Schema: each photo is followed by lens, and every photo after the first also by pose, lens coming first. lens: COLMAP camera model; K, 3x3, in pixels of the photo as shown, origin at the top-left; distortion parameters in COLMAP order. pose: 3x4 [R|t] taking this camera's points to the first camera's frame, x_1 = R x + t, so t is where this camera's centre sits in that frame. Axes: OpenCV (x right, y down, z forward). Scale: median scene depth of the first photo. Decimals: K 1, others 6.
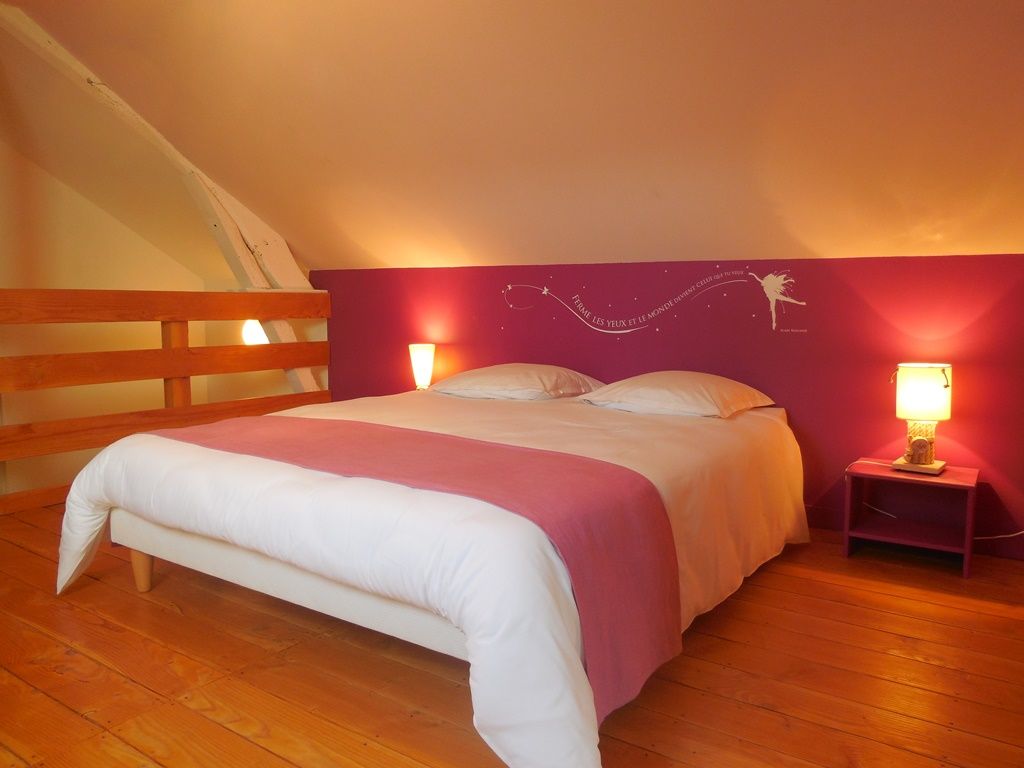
lens RADIAL K [[765.5, 0, 512.1], [0, 765.5, 381.7], [0, 0, 1]] dist [-0.018410, 0.012291]
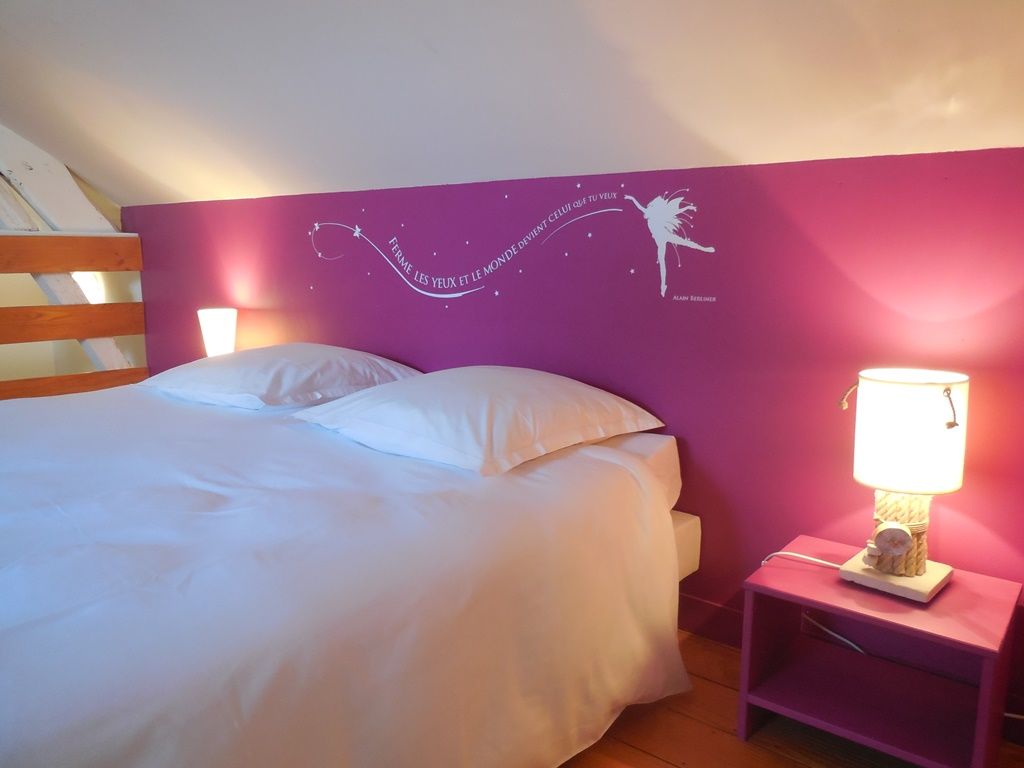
lens RADIAL K [[765.5, 0, 512.1], [0, 765.5, 379.9], [0, 0, 1]] dist [-0.018410, 0.012291]
pose [[0.995678, 0.016608, -0.091377, 0.278002], [-0.010960, 0.998018, 0.061967, -0.039275], [0.092225, -0.060698, 0.993887, 0.413106]]
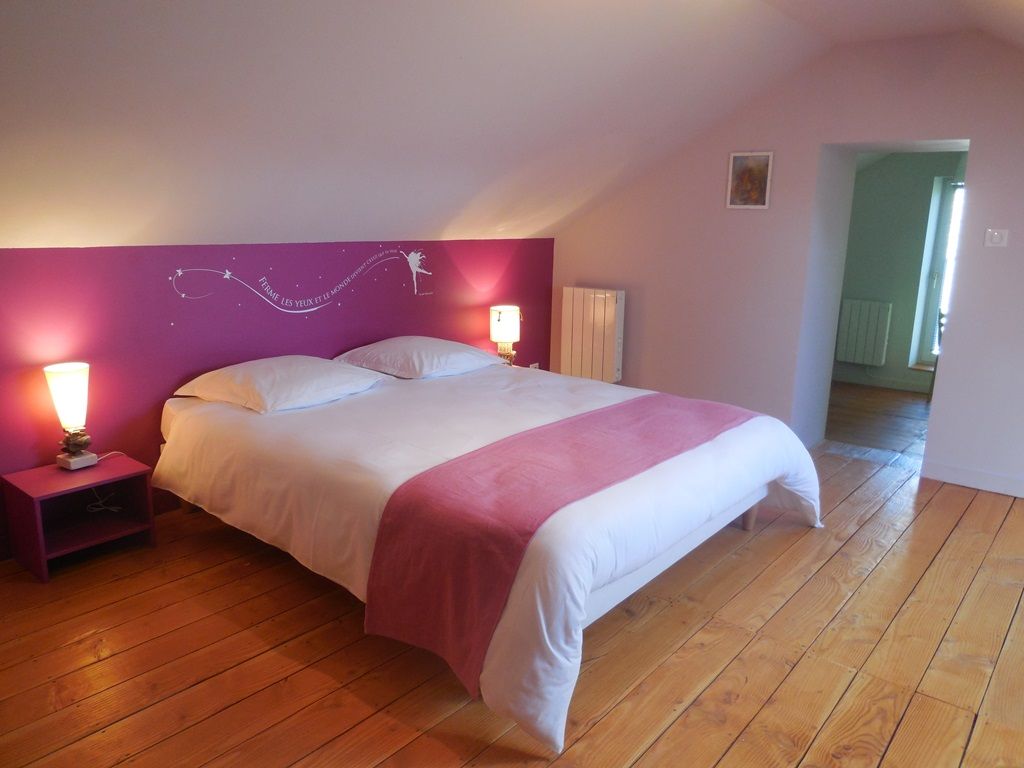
lens RADIAL K [[765.5, 0, 509.1], [0, 765.5, 385.5], [0, 0, 1]] dist [-0.018410, 0.012291]
pose [[0.077232, -0.224891, 0.971318, -0.938352], [0.081546, 0.972389, 0.218655, -0.186451], [-0.993673, 0.062320, 0.093438, 0.711731]]
